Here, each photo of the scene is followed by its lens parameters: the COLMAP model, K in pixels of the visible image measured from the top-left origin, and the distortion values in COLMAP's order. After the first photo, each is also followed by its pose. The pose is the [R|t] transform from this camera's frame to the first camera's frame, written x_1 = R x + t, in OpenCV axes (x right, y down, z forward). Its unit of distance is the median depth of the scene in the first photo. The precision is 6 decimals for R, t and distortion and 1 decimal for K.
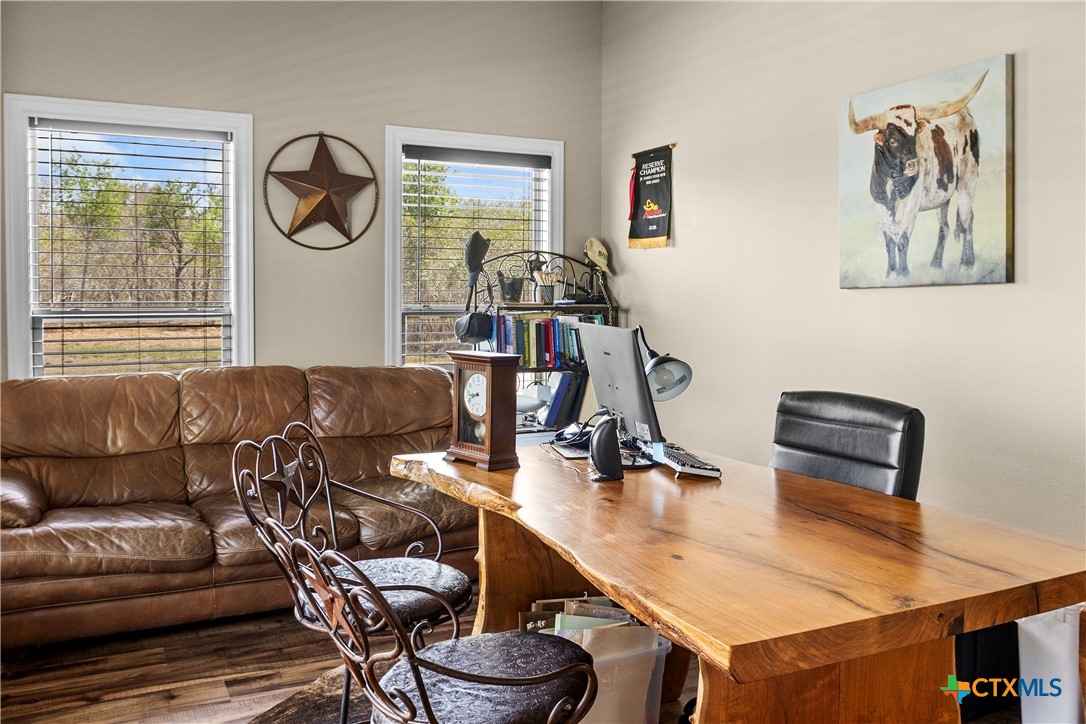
lens RADIAL K [[932.7, 0, 543.7], [0, 932.7, 302.9], [0, 0, 1]] dist [-0.036382, 0.002274]
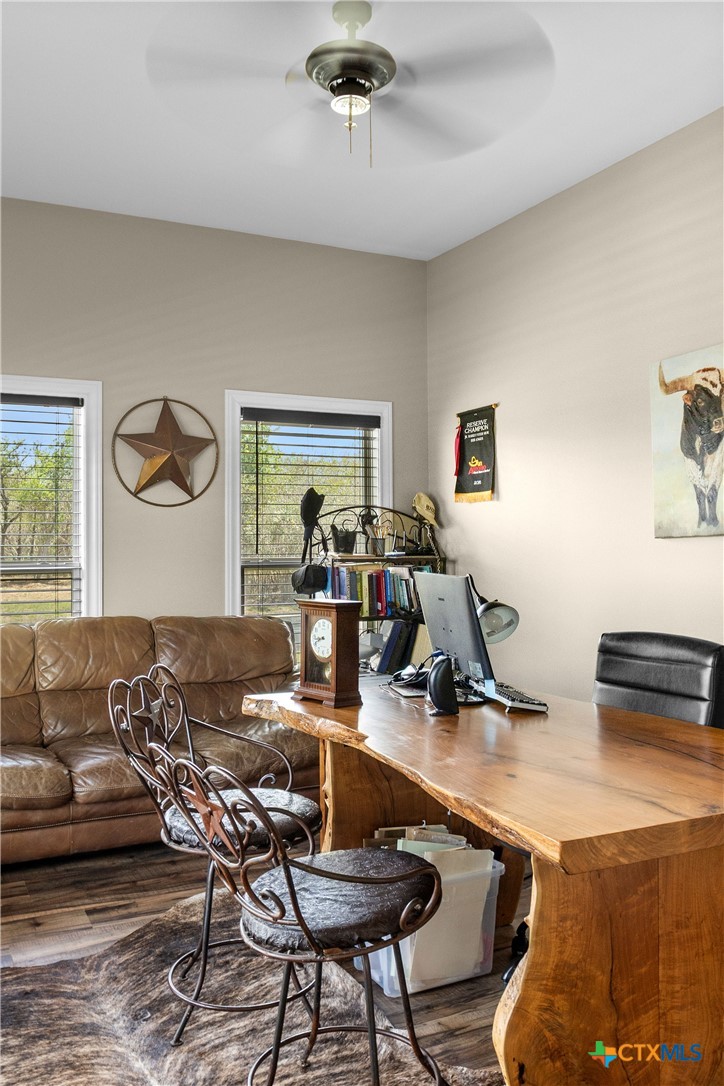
lens RADIAL K [[953.9, 0, 337.9], [0, 953.9, 506.2], [0, 0, 1]] dist [-0.056597, 0.025042]
pose [[0.999707, -0.010414, -0.021841, -0.023406], [0.009231, 0.998519, -0.053619, 0.003369], [0.022367, 0.053402, 0.998323, -0.105705]]
